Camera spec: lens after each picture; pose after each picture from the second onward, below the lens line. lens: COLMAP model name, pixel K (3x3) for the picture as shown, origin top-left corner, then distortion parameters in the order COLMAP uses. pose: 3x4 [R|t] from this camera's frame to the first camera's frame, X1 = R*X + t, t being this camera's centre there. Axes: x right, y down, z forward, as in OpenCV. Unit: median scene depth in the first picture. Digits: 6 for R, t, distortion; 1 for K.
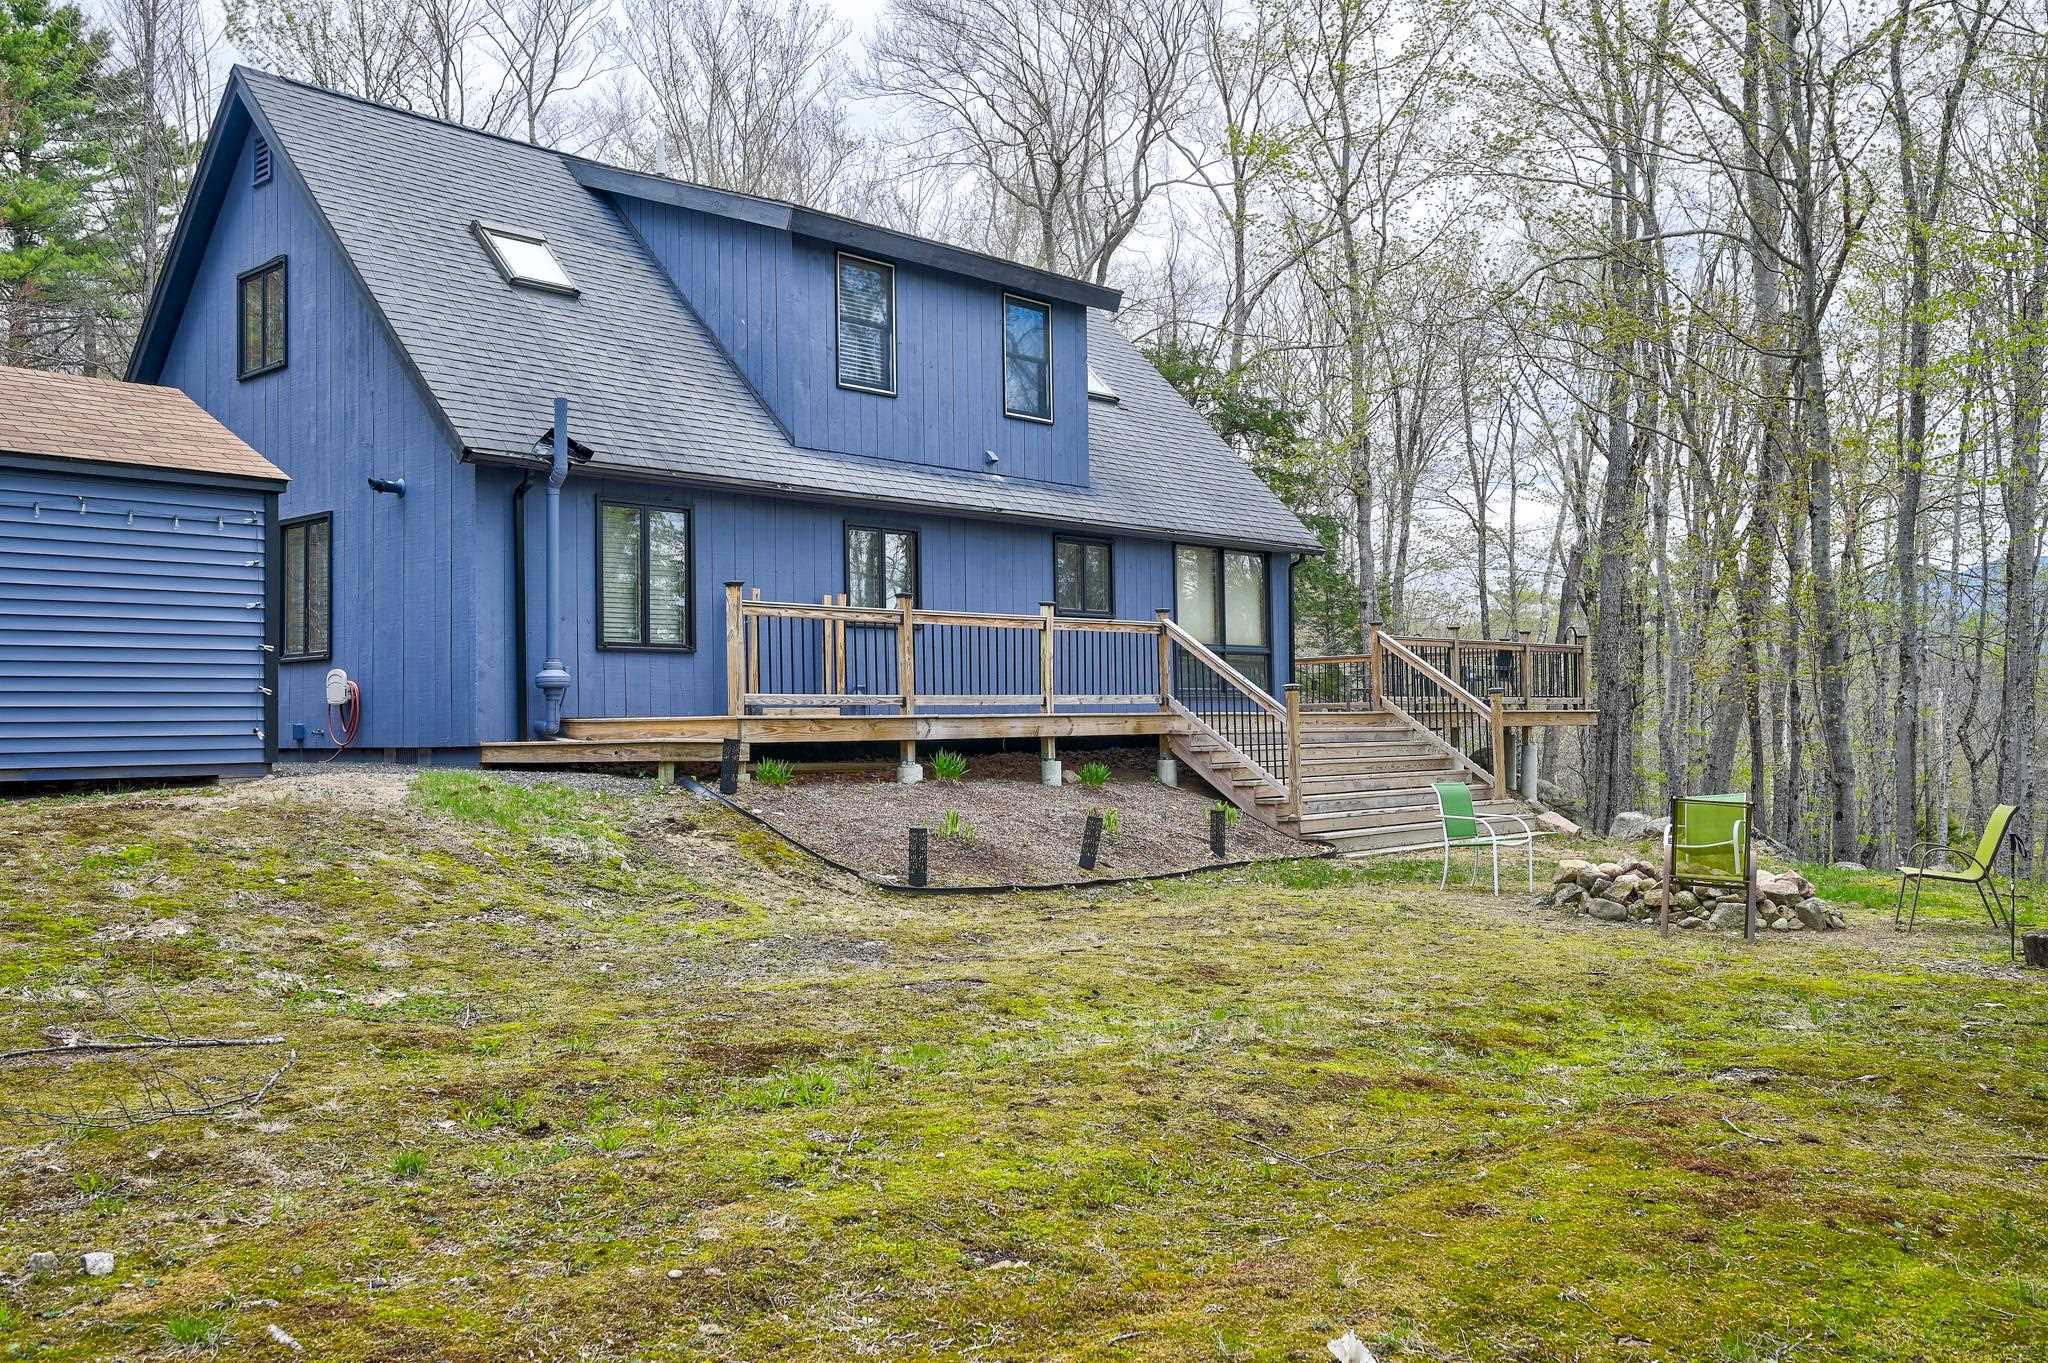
lens RADIAL K [[1793.4, 0, 1024.0], [0, 1793.4, 681.5], [0, 0, 1]] dist [-0.000993, -0.001803]
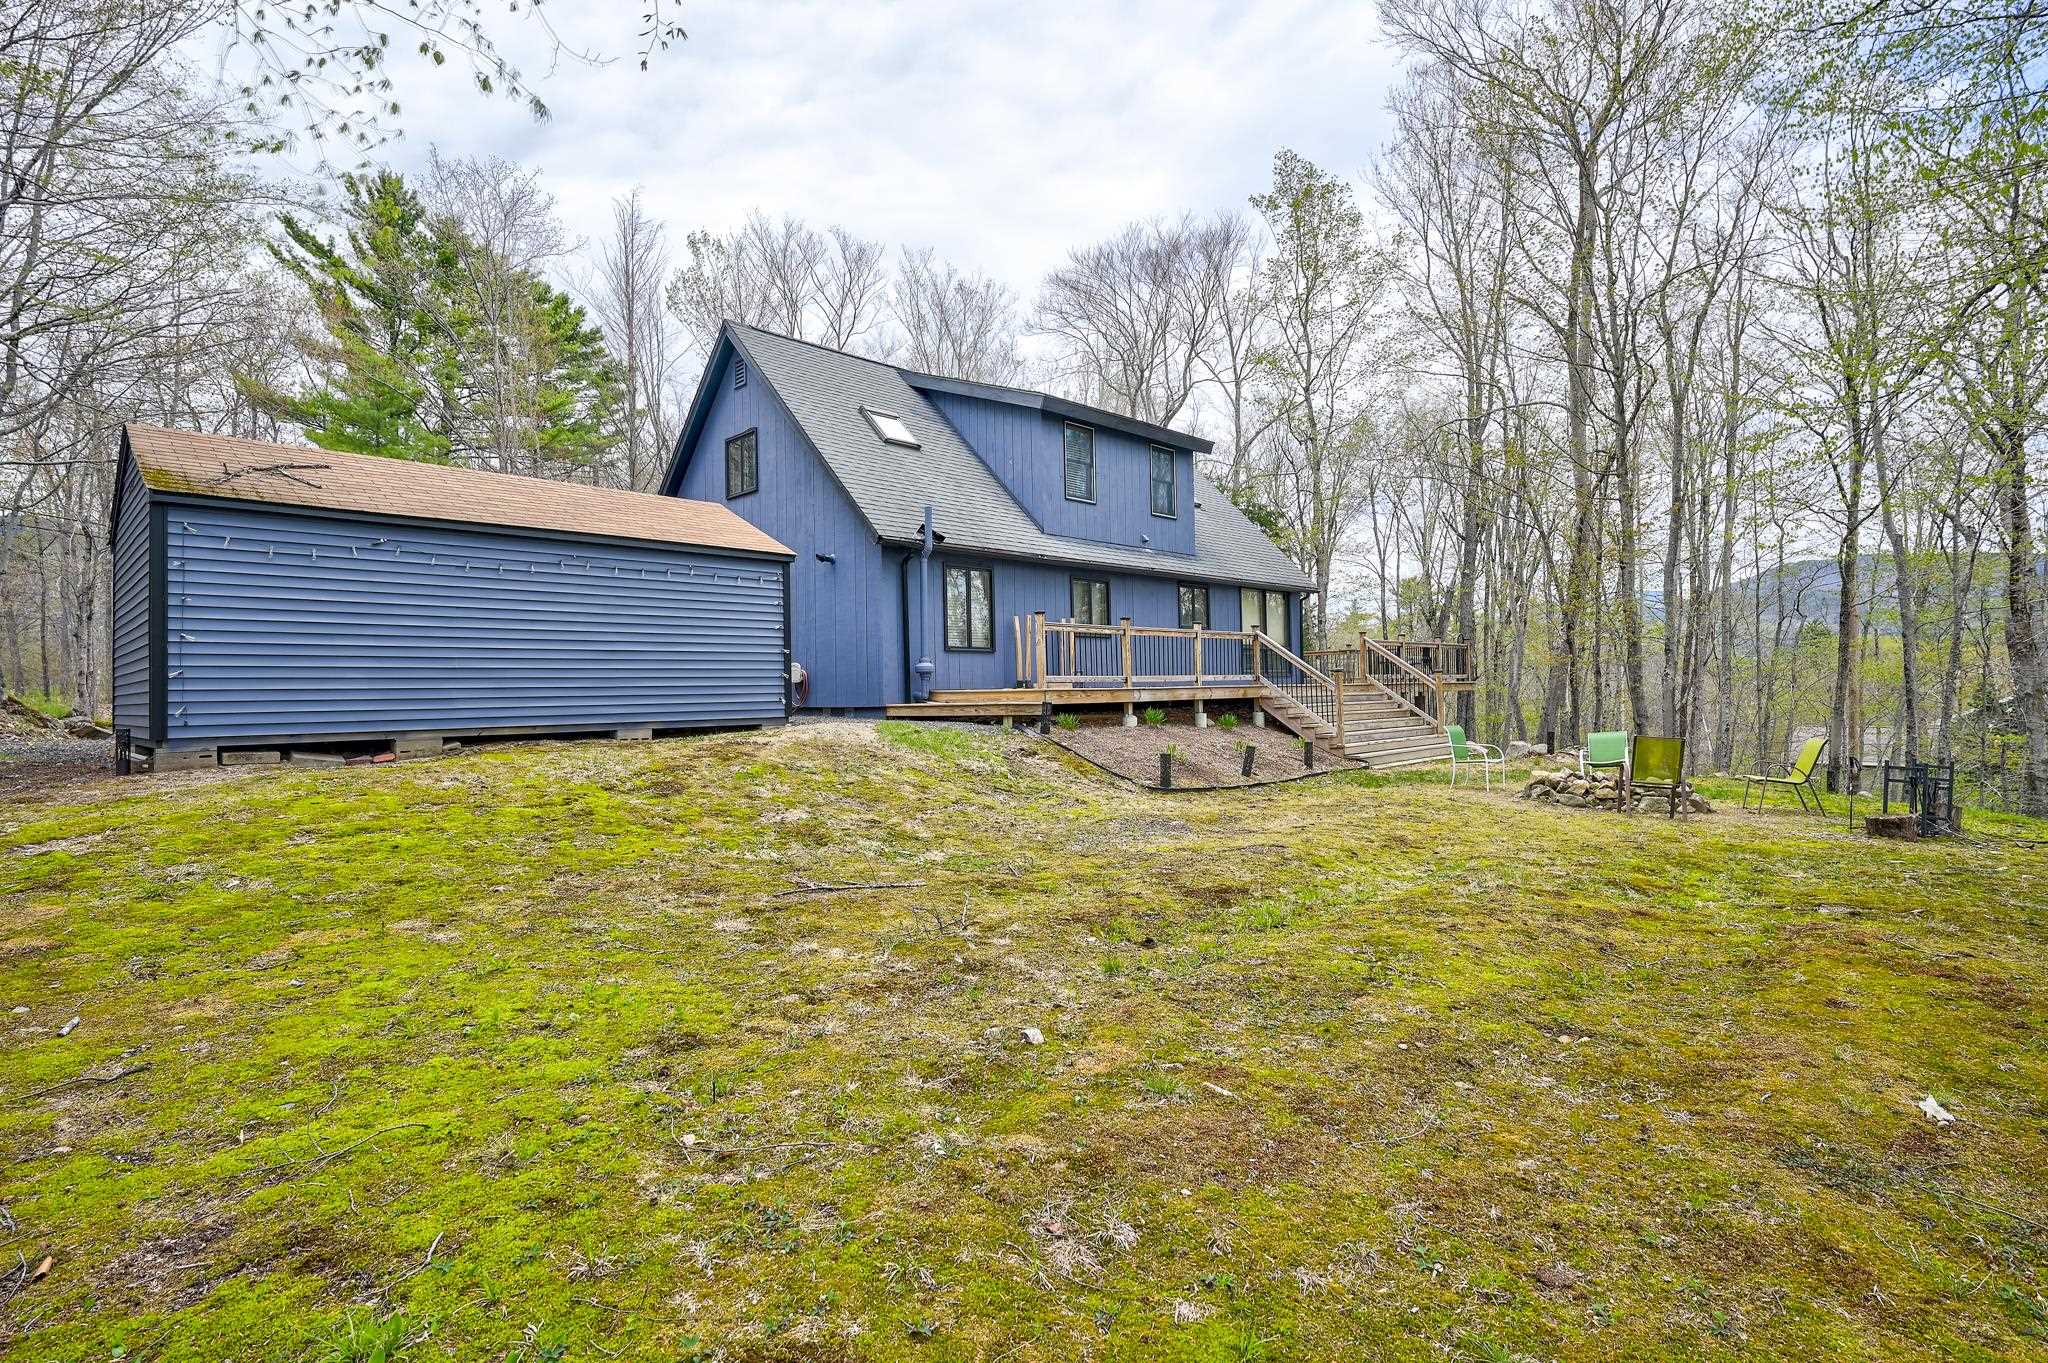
lens RADIAL K [[1003.6, 0, 1024.0], [0, 1003.6, 681.5], [0, 0, 1]] dist [0.000585, 0.000278]
pose [[0.999234, -0.005086, -0.038800, -0.119323], [0.005677, 0.999869, 0.015157, -0.002217], [0.038718, -0.015365, 0.999132, 0.024541]]
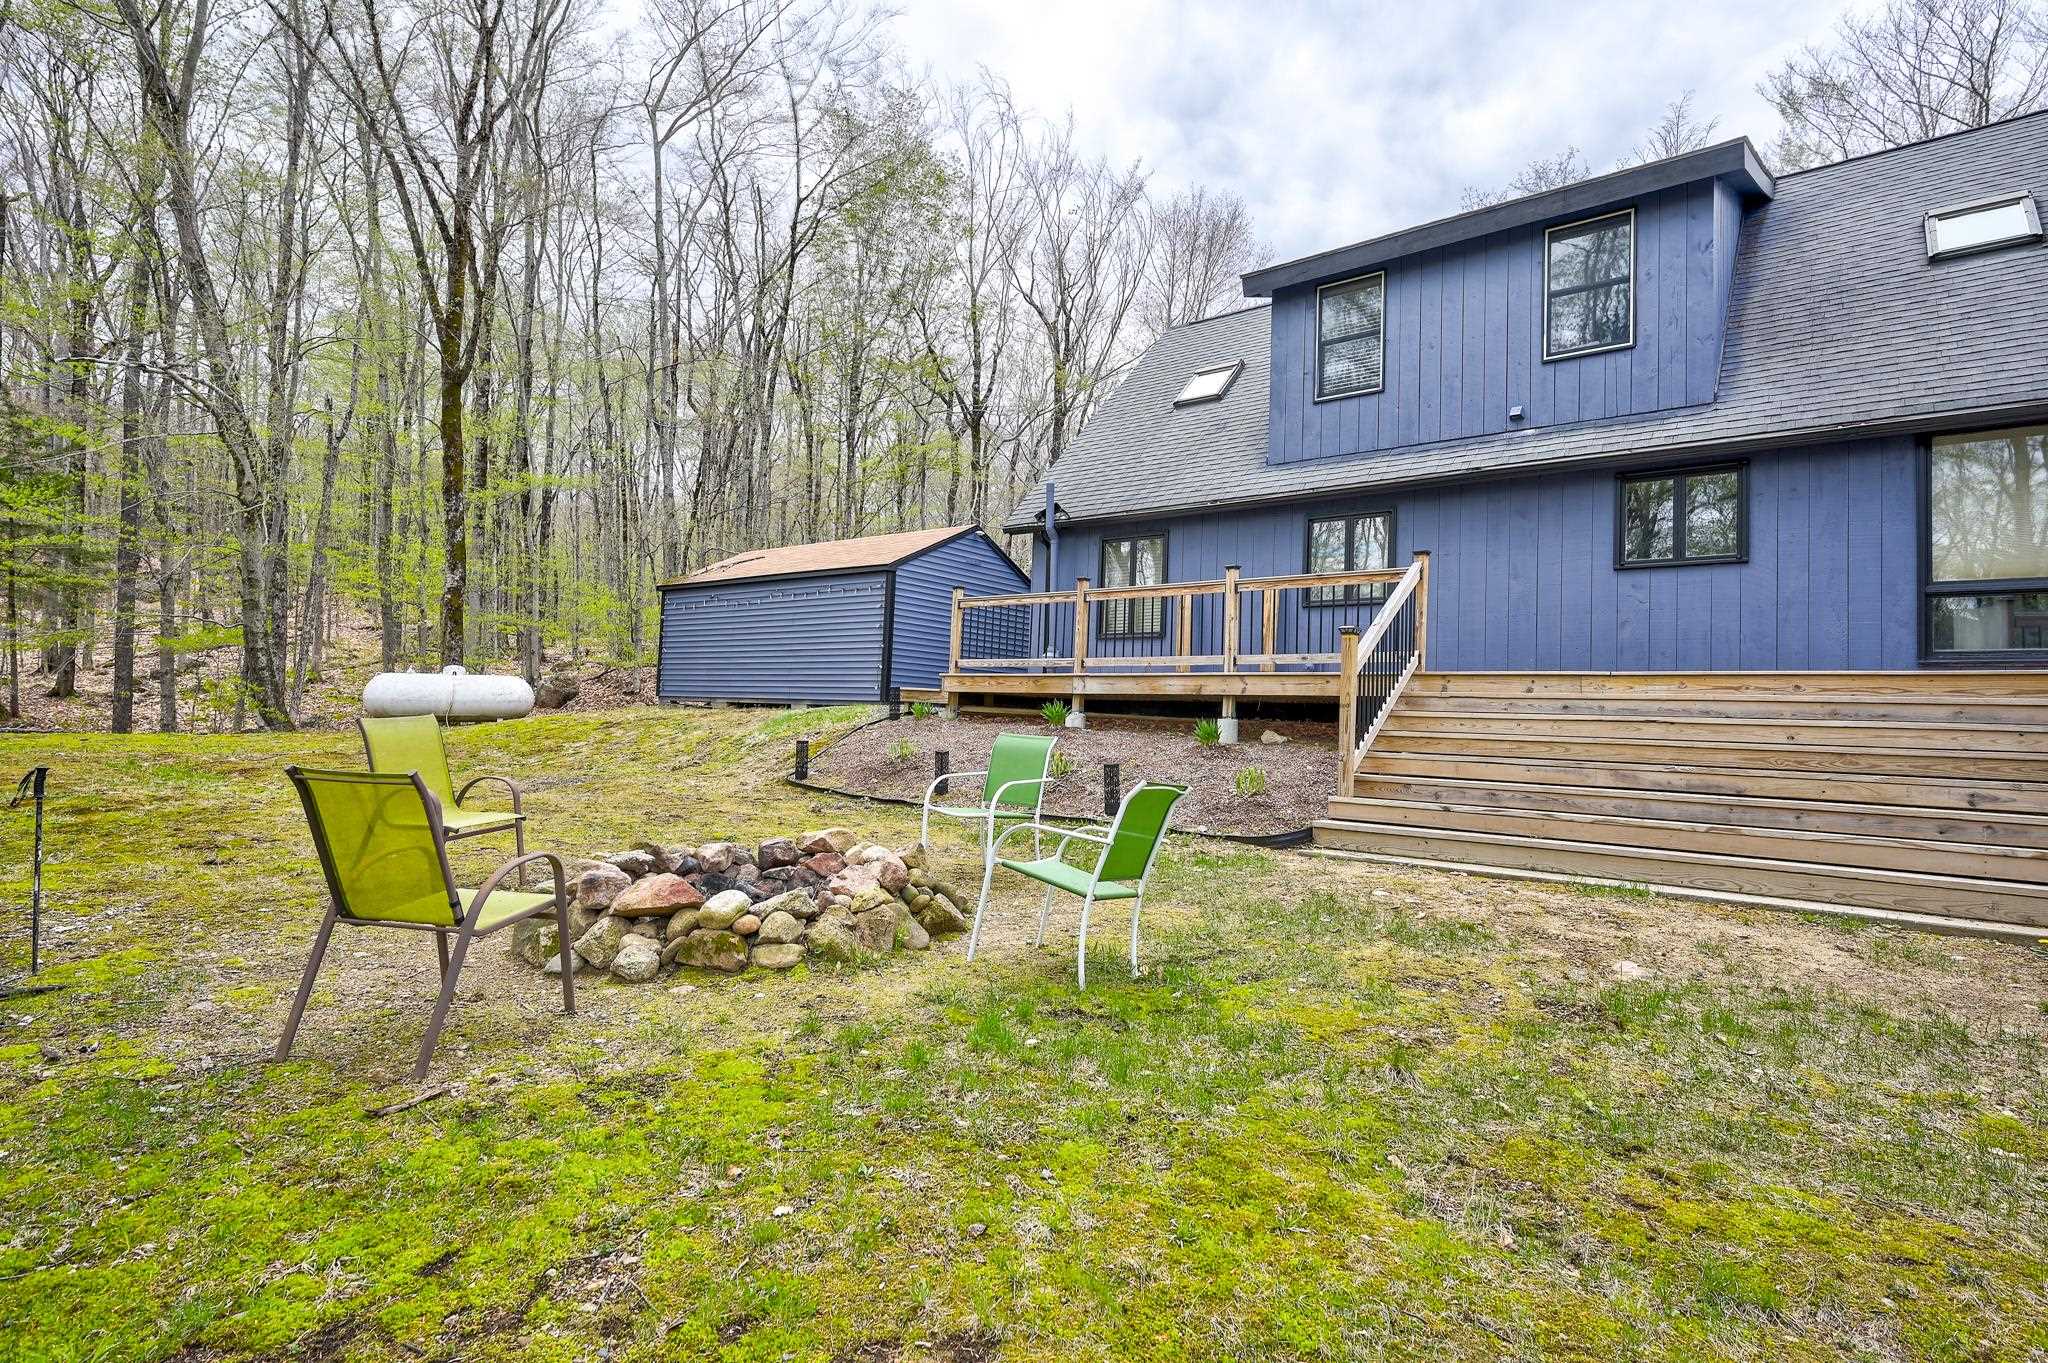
lens RADIAL K [[1003.6, 0, 1024.0], [0, 1003.6, 681.5], [0, 0, 1]] dist [0.000585, 0.000278]
pose [[0.063852, -0.019531, -0.997768, 0.594261], [-0.008108, 0.999765, -0.020089, 0.035760], [0.997926, 0.009373, 0.063679, 0.857171]]
